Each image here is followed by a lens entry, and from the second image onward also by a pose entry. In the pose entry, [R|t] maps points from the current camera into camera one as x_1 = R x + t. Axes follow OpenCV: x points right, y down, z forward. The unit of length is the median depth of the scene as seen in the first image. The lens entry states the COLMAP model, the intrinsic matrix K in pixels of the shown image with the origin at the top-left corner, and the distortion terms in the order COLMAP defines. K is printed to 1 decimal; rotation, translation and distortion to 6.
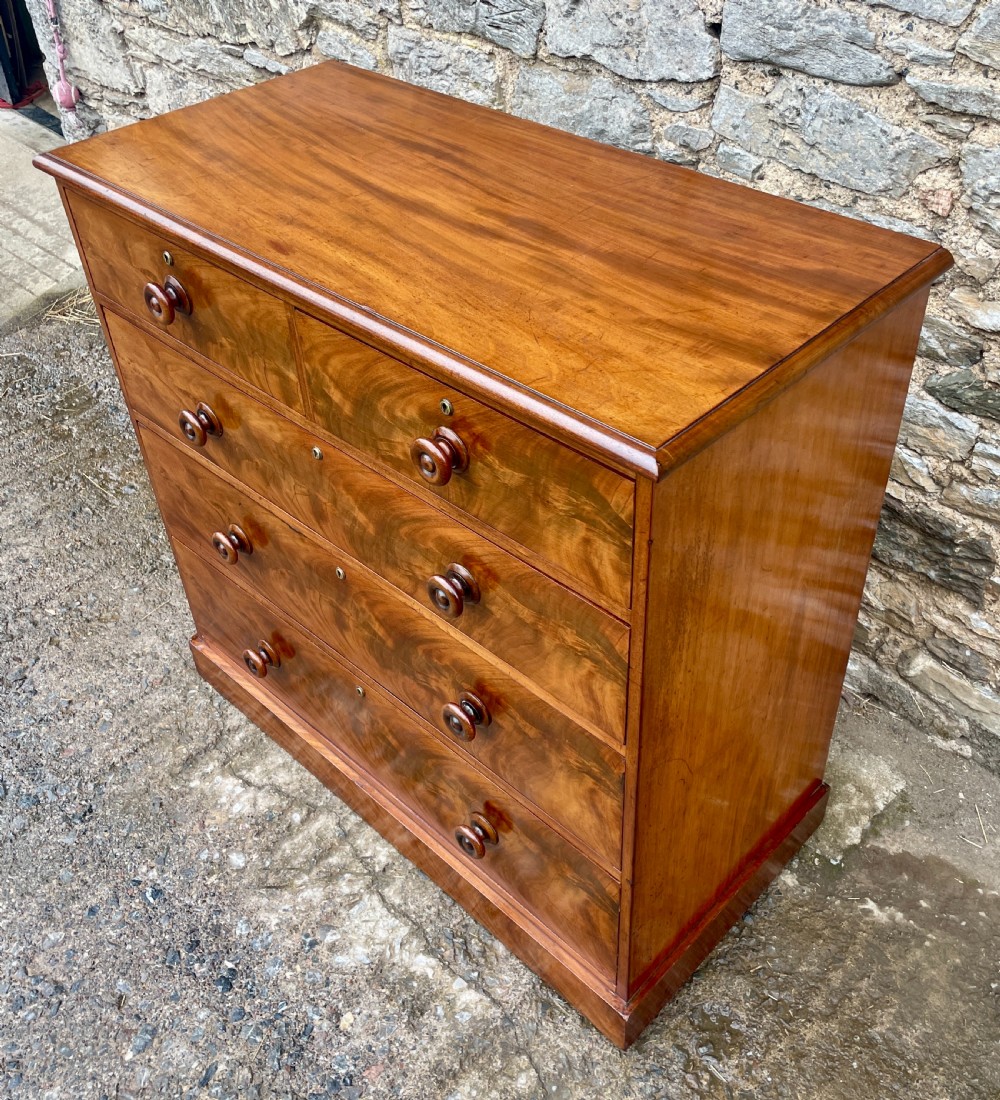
lens RADIAL K [[1099.1, 0, 522.9], [0, 1099.1, 523.9], [0, 0, 1]] dist [0.072838, -0.091914]
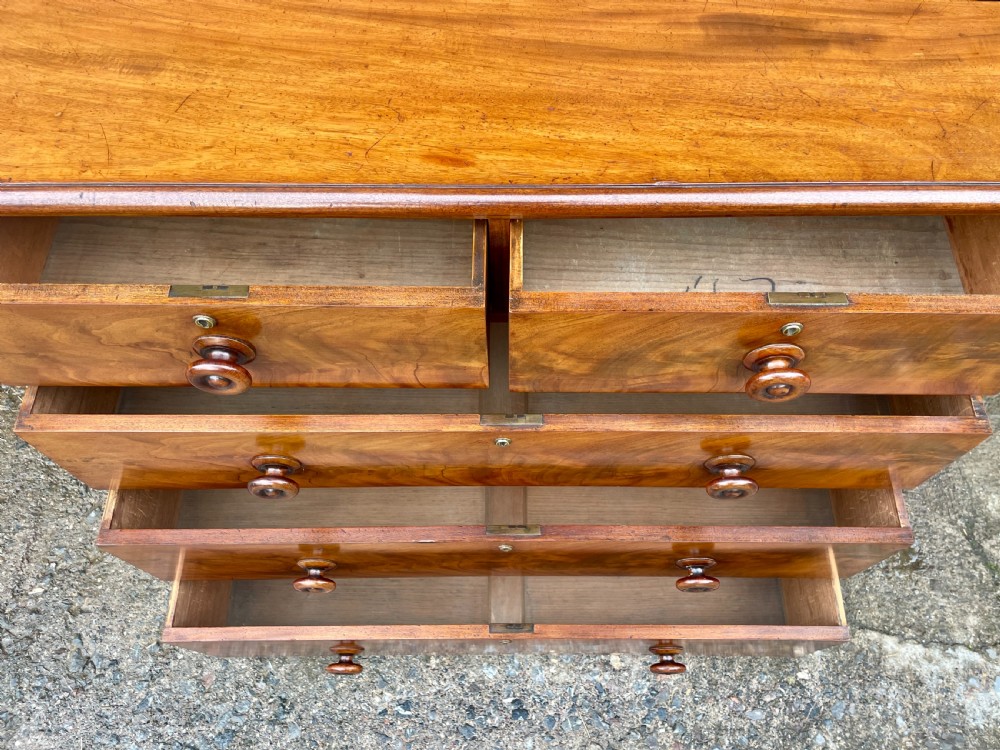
lens RADIAL K [[778.8, 0, 518.9], [0, 778.8, 377.8], [0, 0, 1]] dist [0.082585, -0.123716]
pose [[0.723766, -0.599839, 0.341110, -0.341262], [0.420342, 0.775278, 0.471441, -0.273752], [-0.547244, -0.197830, 0.813257, 0.374643]]
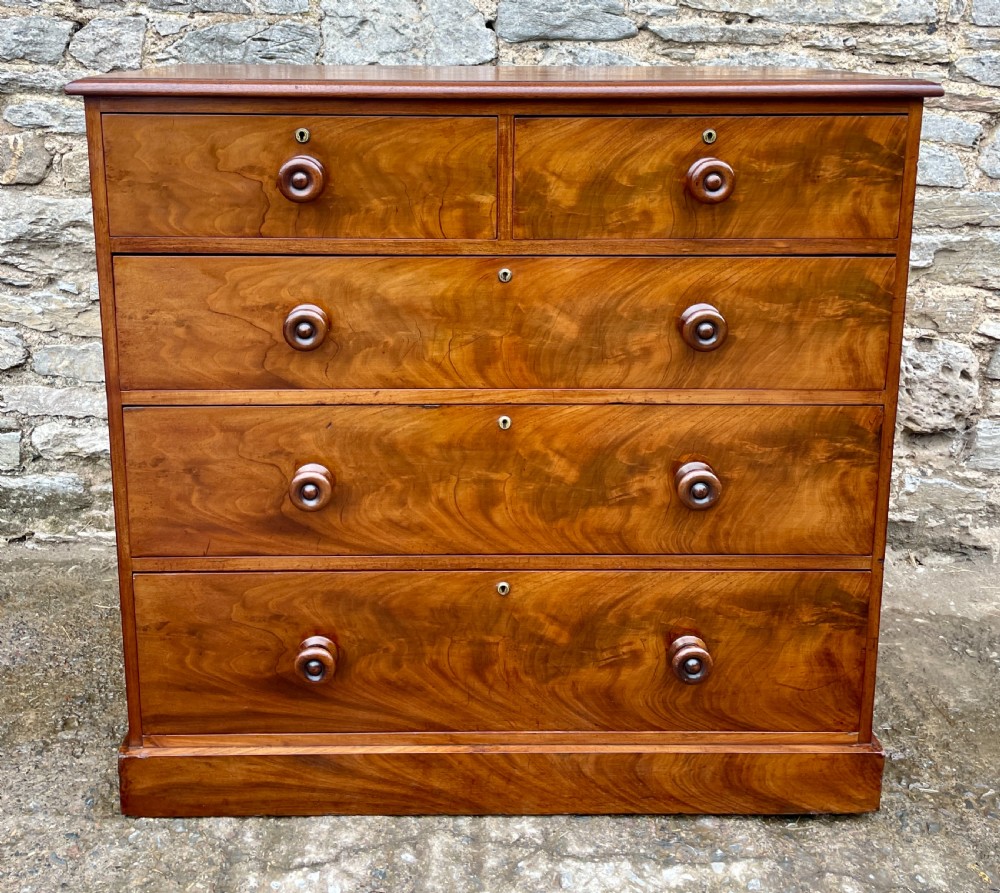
lens RADIAL K [[1049.7, 0, 470.4], [0, 1049.7, 256.3], [0, 0, 1]] dist [0.096376, -0.130865]
pose [[0.714084, -0.112237, 0.691004, -0.726414], [0.425776, 0.853146, -0.301424, 0.166565], [-0.555697, 0.509455, 0.657006, 0.291150]]
